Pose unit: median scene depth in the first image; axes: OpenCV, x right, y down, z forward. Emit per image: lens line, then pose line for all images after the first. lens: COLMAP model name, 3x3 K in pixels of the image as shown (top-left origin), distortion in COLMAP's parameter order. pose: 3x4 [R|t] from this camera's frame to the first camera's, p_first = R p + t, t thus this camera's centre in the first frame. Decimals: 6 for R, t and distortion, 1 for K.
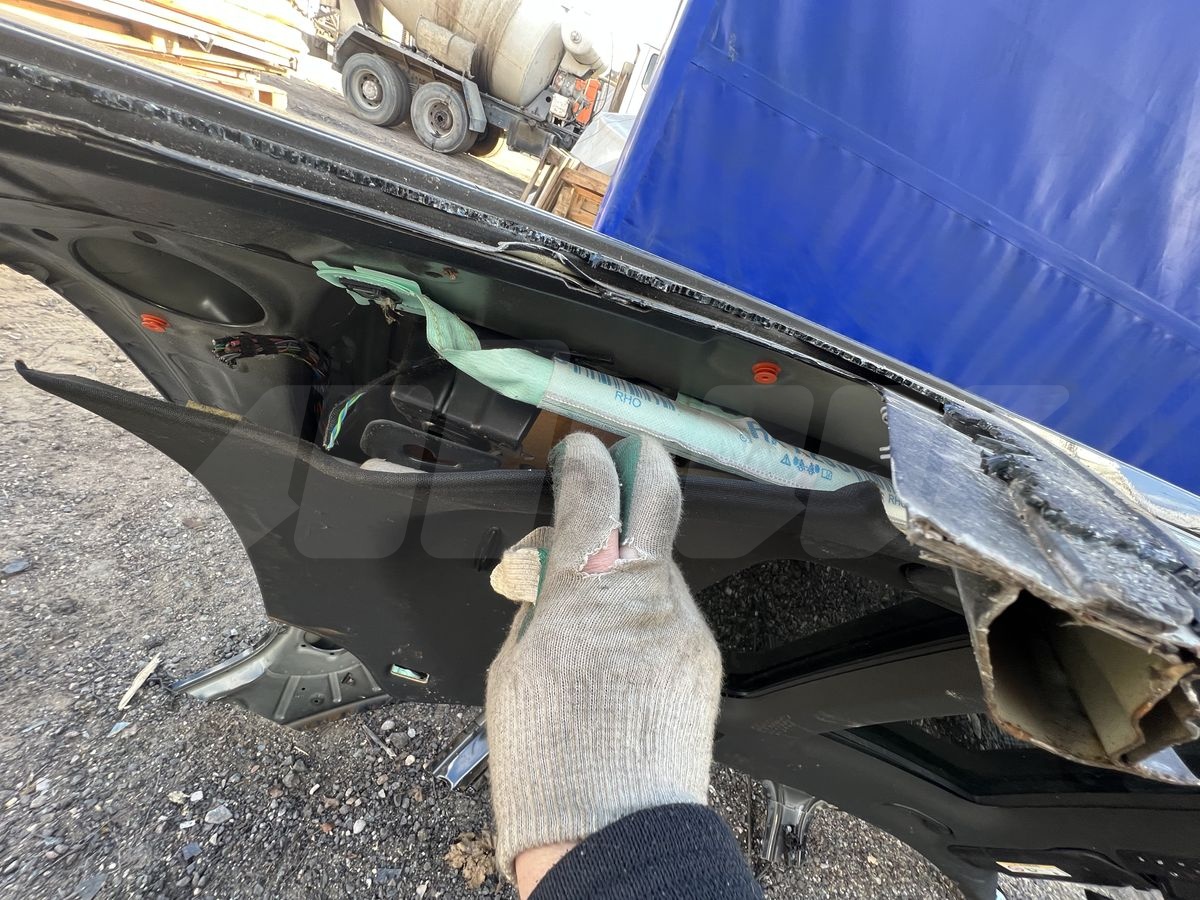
lens RADIAL K [[485.5, 0, 605.2], [0, 485.5, 443.9], [0, 0, 1]] dist [-0.003608, 0.000372]
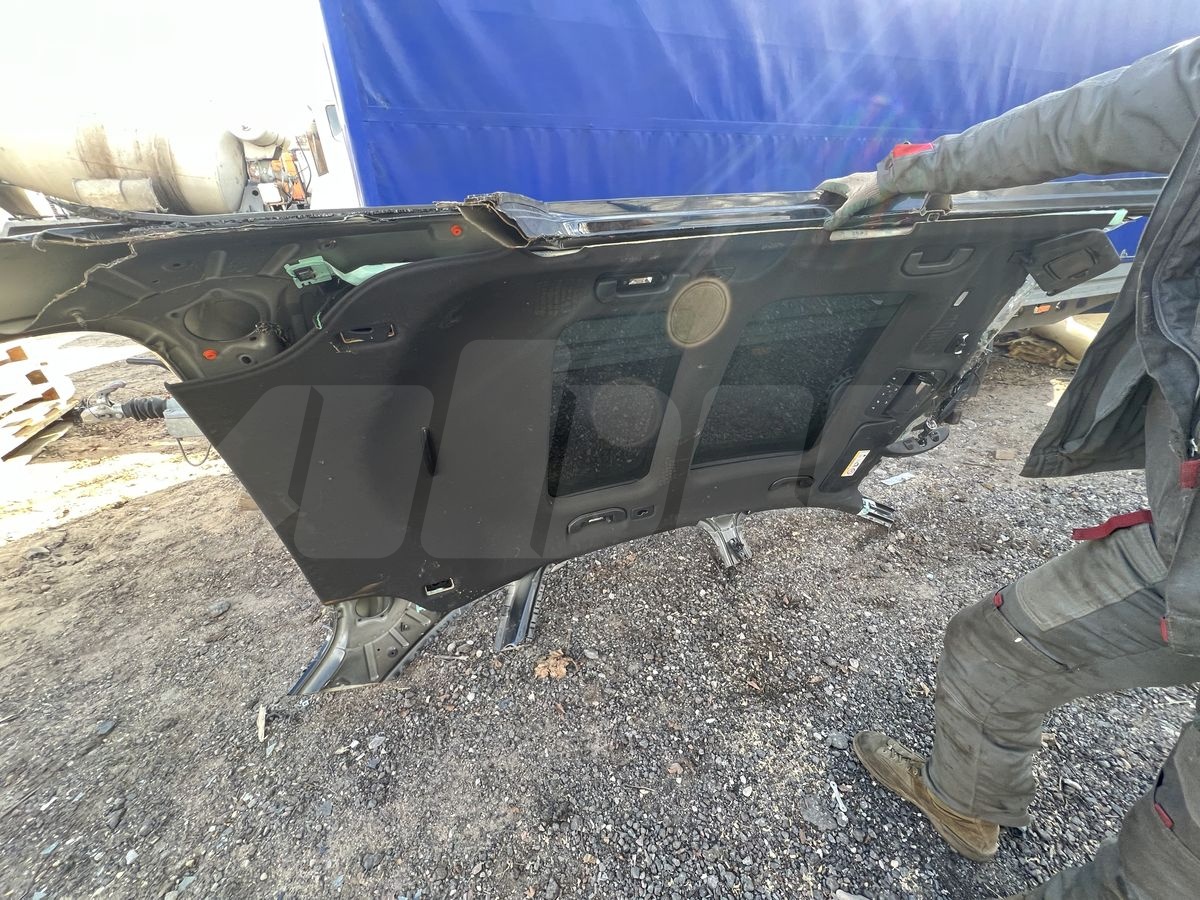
lens RADIAL K [[485.5, 0, 599.9], [0, 485.5, 443.6], [0, 0, 1]] dist [-0.003608, 0.000372]
pose [[0.812480, -0.555850, 0.175802, -0.044043], [0.555115, 0.829749, 0.057996, 0.292402], [-0.178109, 0.050469, 0.982716, -0.453068]]
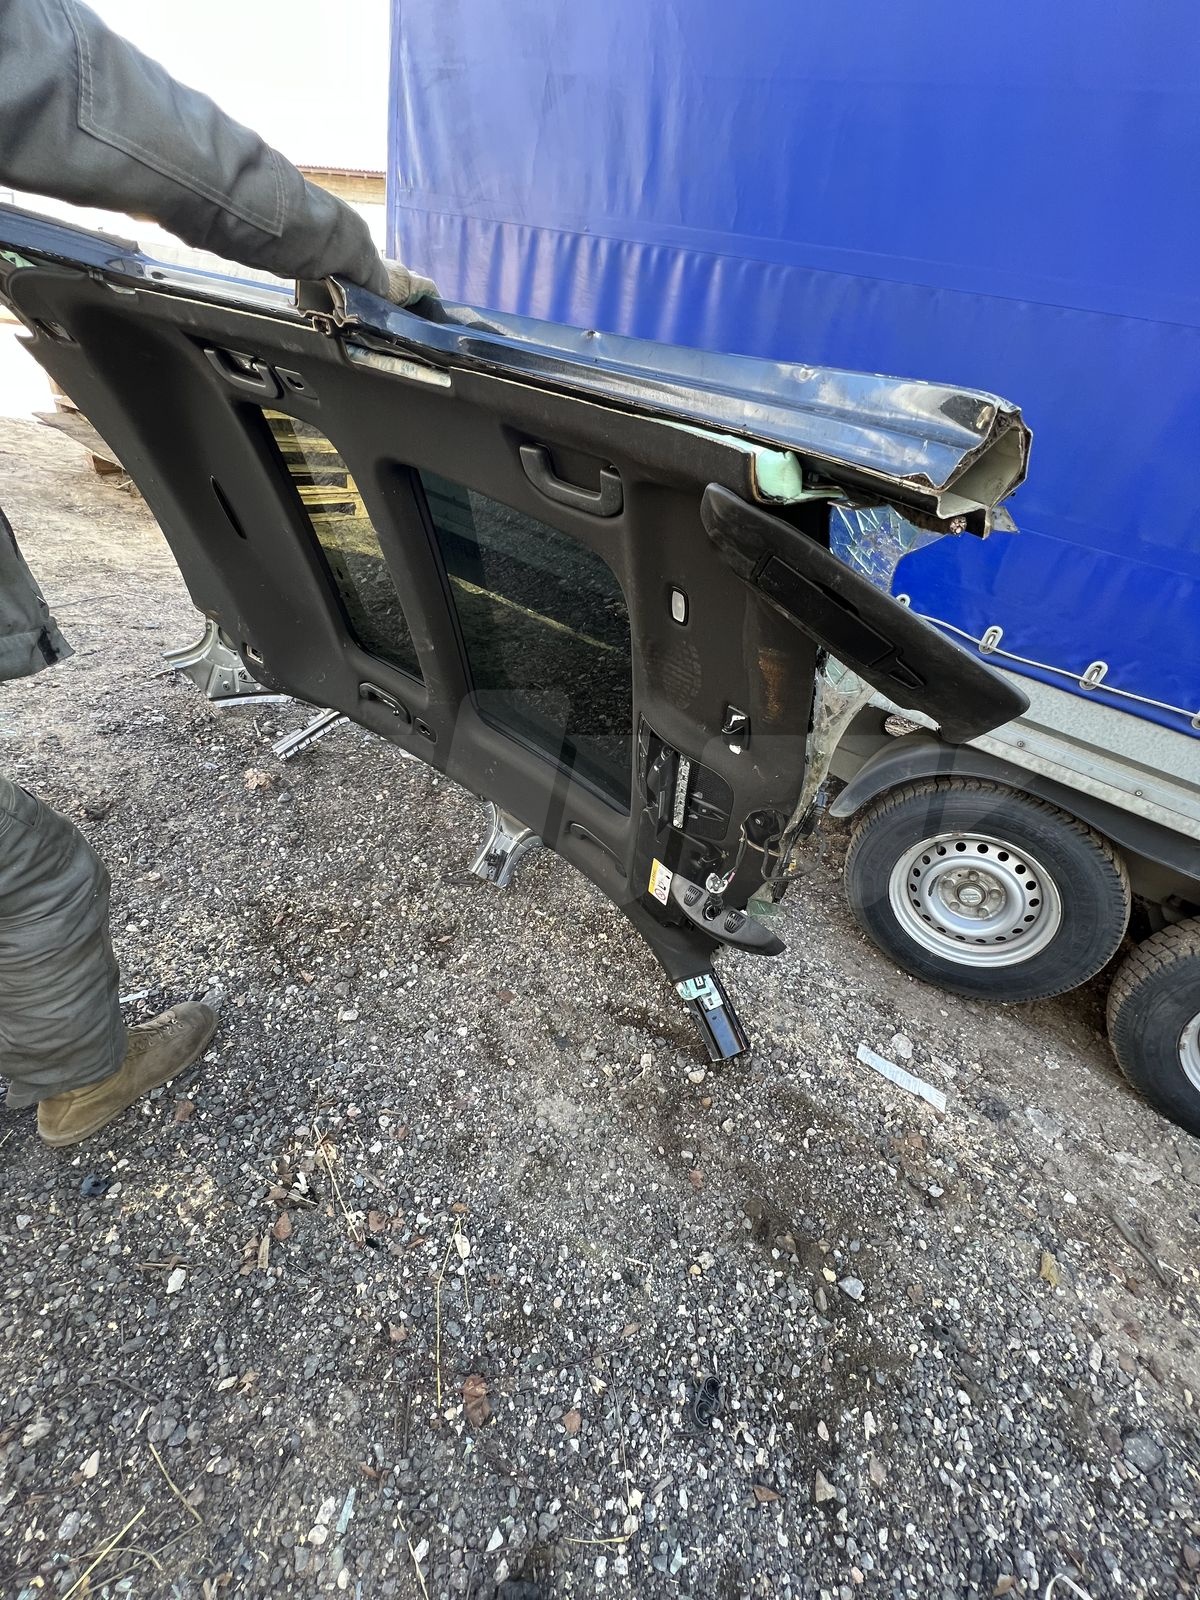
lens RADIAL K [[642.6, 0, 610.2], [0, 642.6, 792.1], [0, 0, 1]] dist [-0.001219, -0.000387]
pose [[0.855118, 0.056041, -0.515396, 1.543684], [-0.113537, 0.990251, -0.080702, 0.899338], [0.505849, 0.127526, 0.853143, -0.086702]]
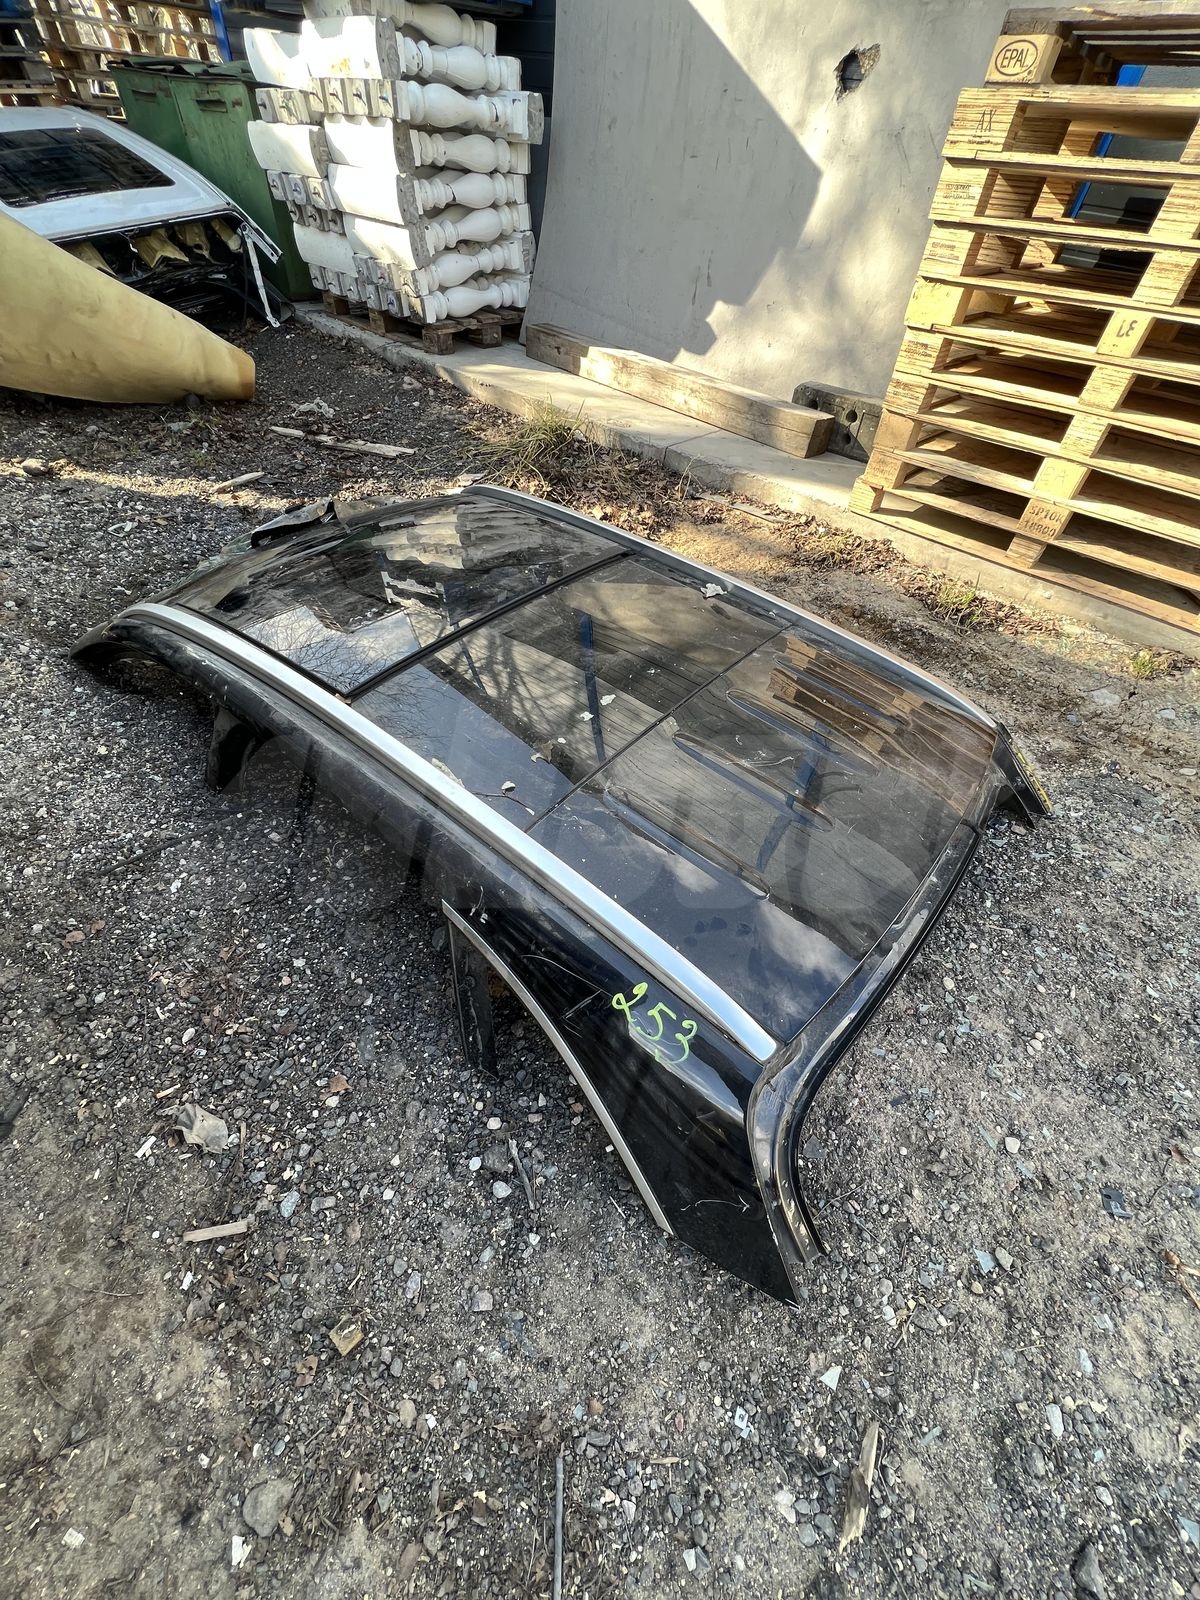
lens RADIAL K [[642.6, 0, 610.9], [0, 642.6, 789.7], [0, 0, 1]] dist [-0.001219, -0.000387]
pose [[-0.712161, -0.699590, 0.058311, -0.256214], [0.007458, 0.075518, 0.997117, -0.326512], [-0.701977, 0.710542, -0.048563, 0.625702]]
